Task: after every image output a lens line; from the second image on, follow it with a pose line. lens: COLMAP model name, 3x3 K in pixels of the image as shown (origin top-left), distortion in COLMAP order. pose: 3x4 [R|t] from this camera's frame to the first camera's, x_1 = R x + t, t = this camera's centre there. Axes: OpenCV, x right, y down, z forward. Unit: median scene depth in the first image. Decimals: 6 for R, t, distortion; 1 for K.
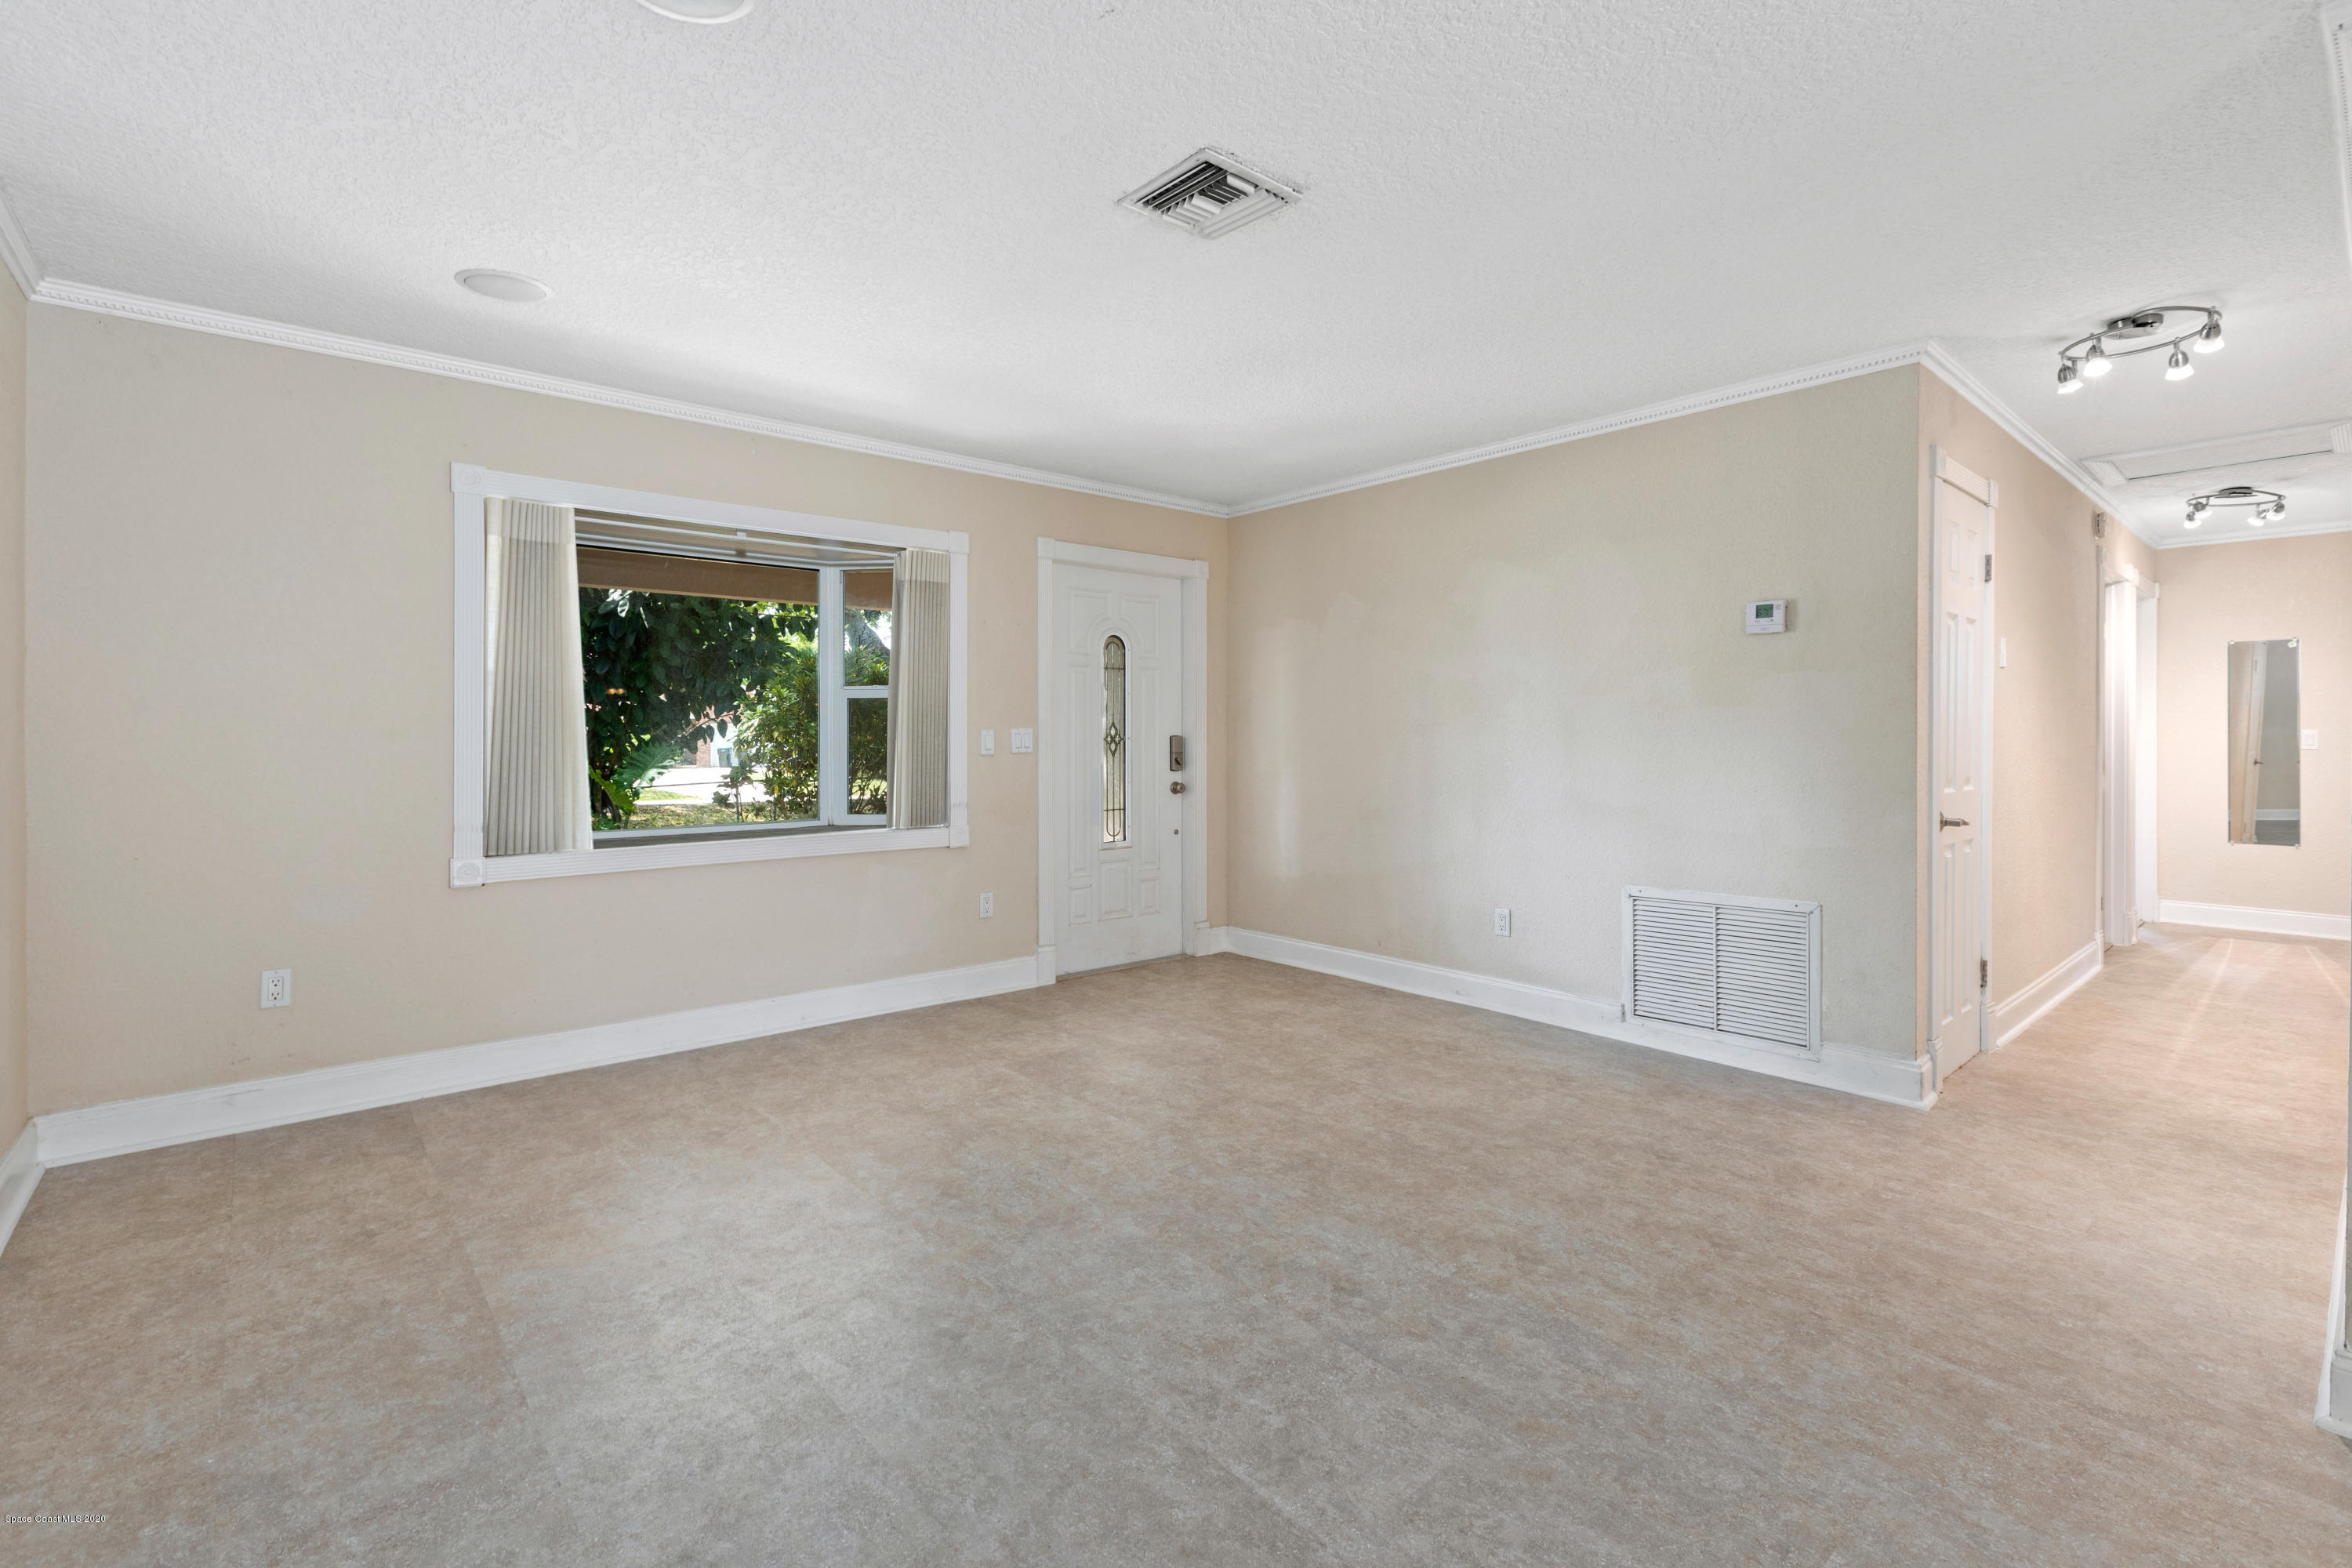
lens RADIAL K [[1060.9, 0, 1174.8], [0, 1060.9, 752.3], [0, 0, 1]] dist [0.006646, -0.001334]
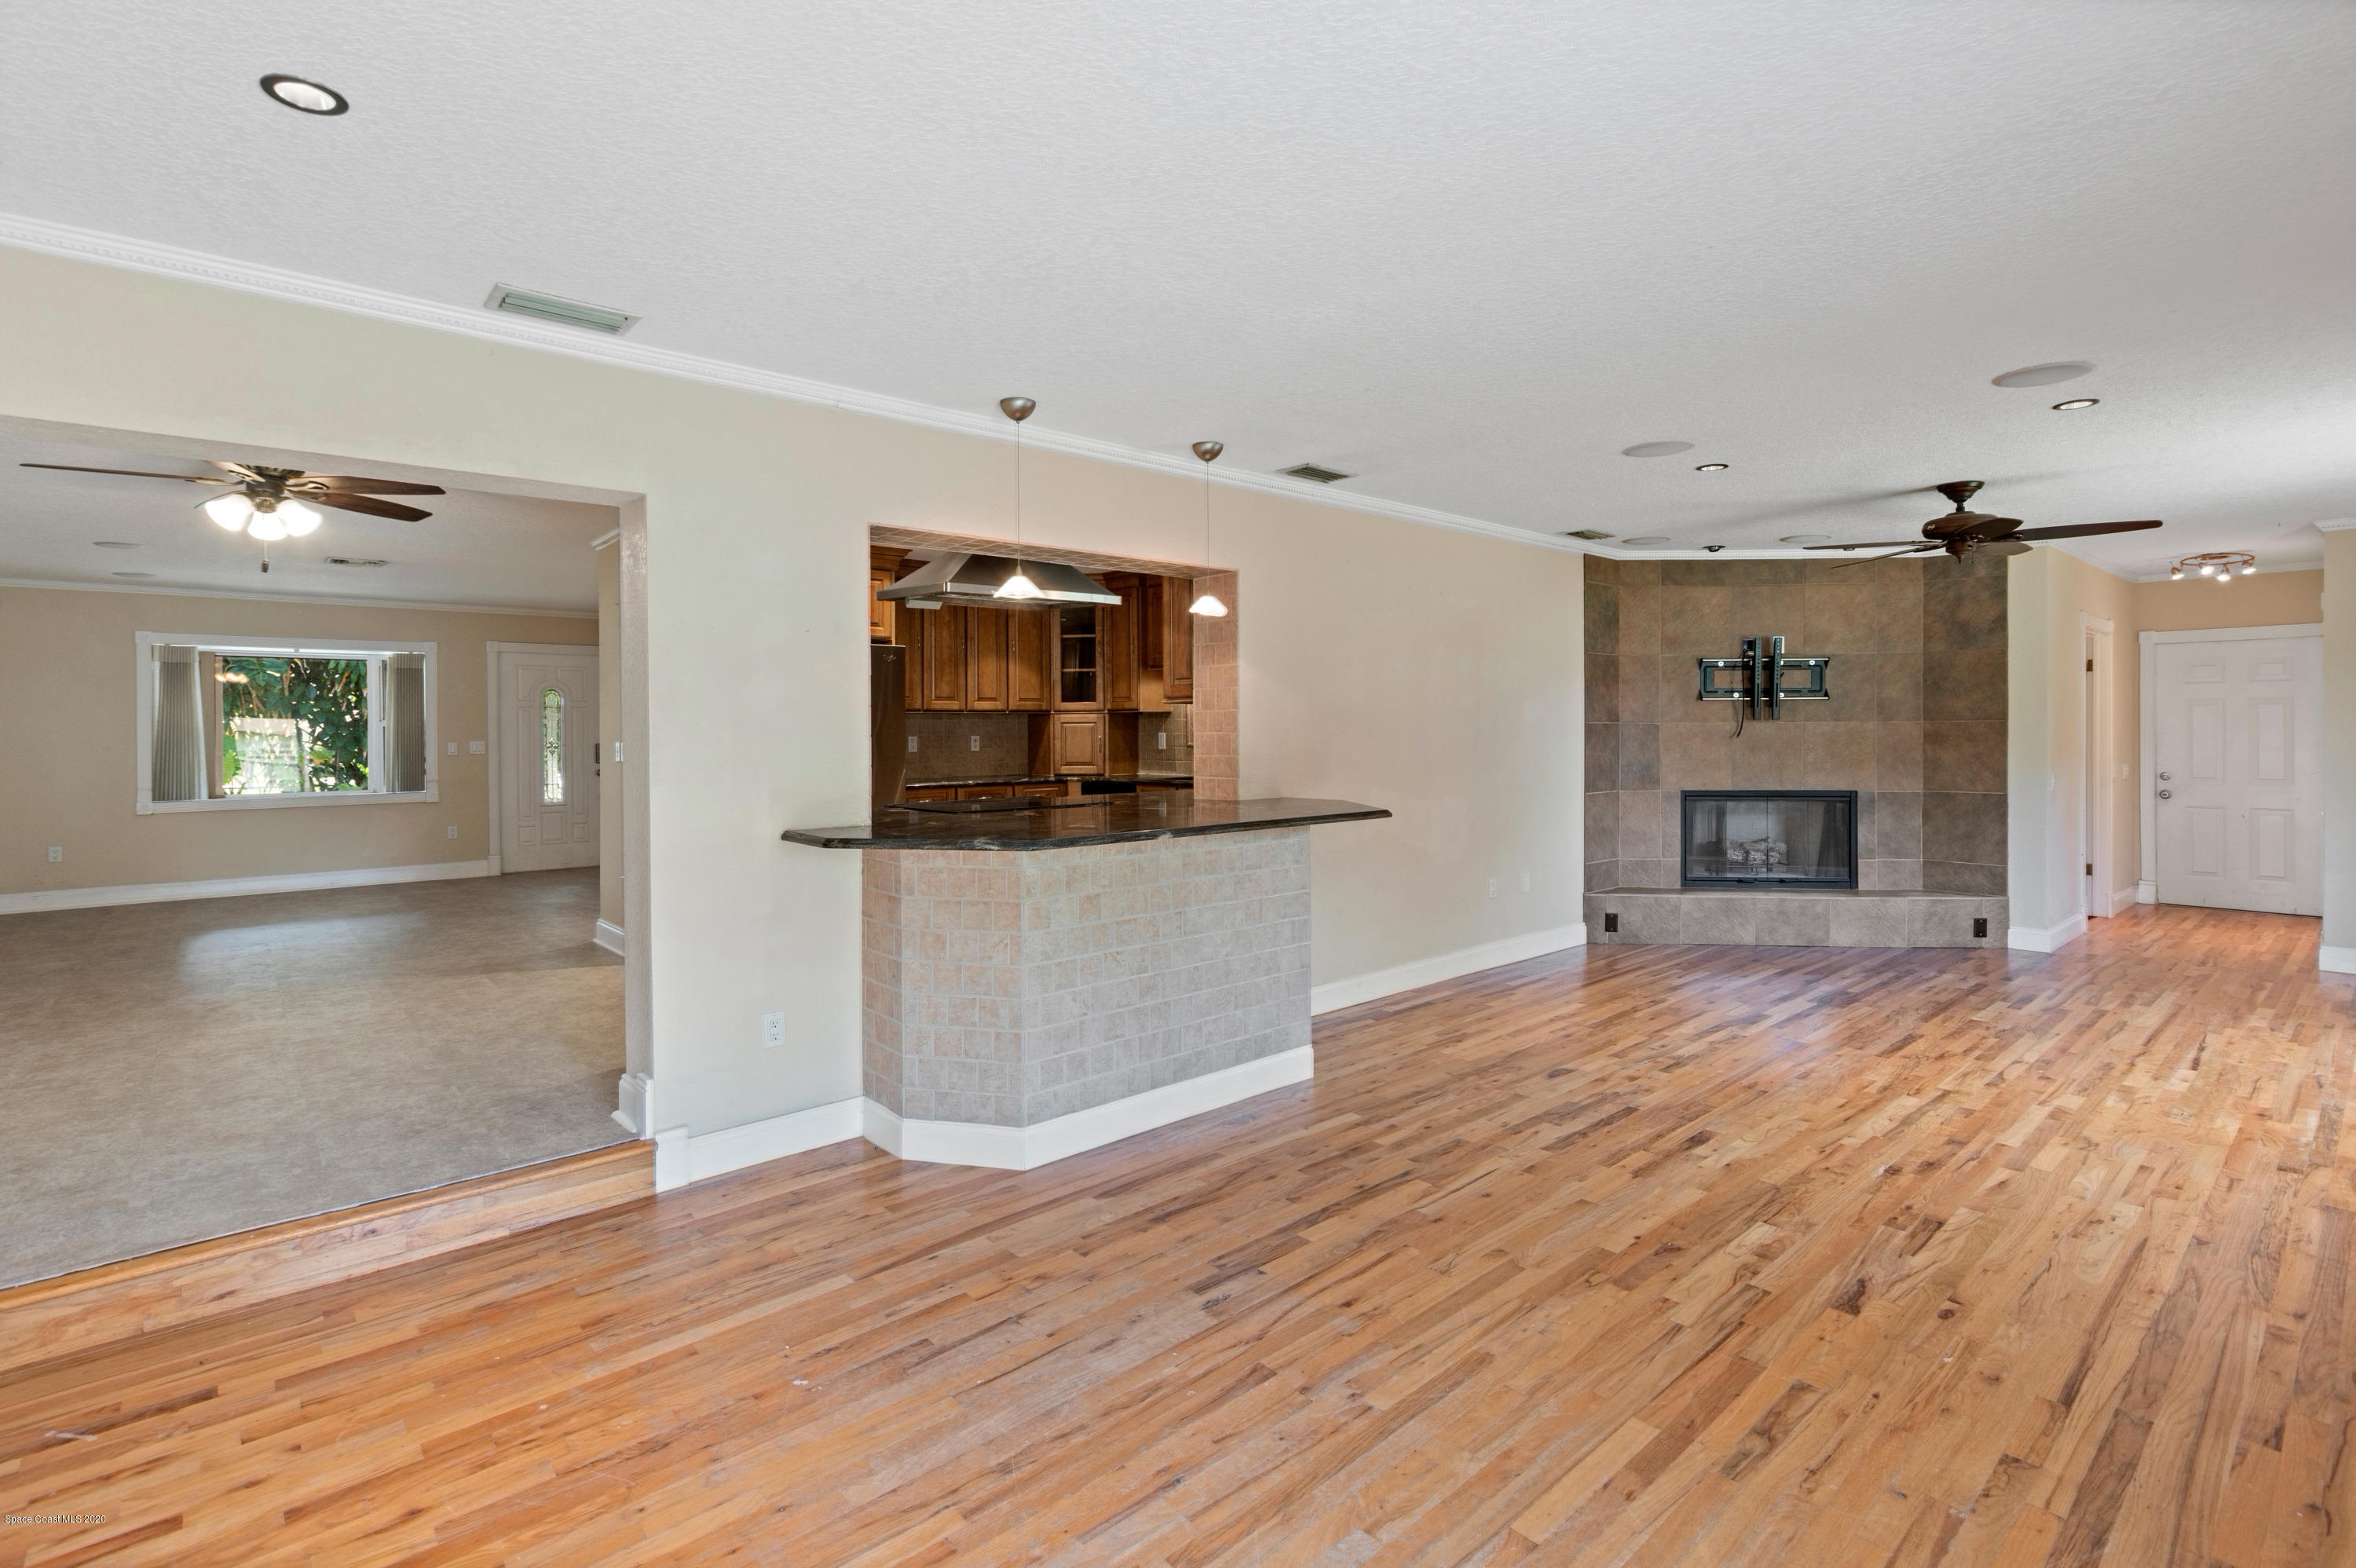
lens RADIAL K [[1062.6, 0, 1129.5], [0, 1062.6, 743.2], [0, 0, 1]] dist [0.006646, -0.001334]
pose [[0.999804, -0.010624, -0.016729, 1.063084], [0.010470, 0.999902, -0.009281, 0.010862], [0.016826, 0.009104, 0.999817, -0.901344]]
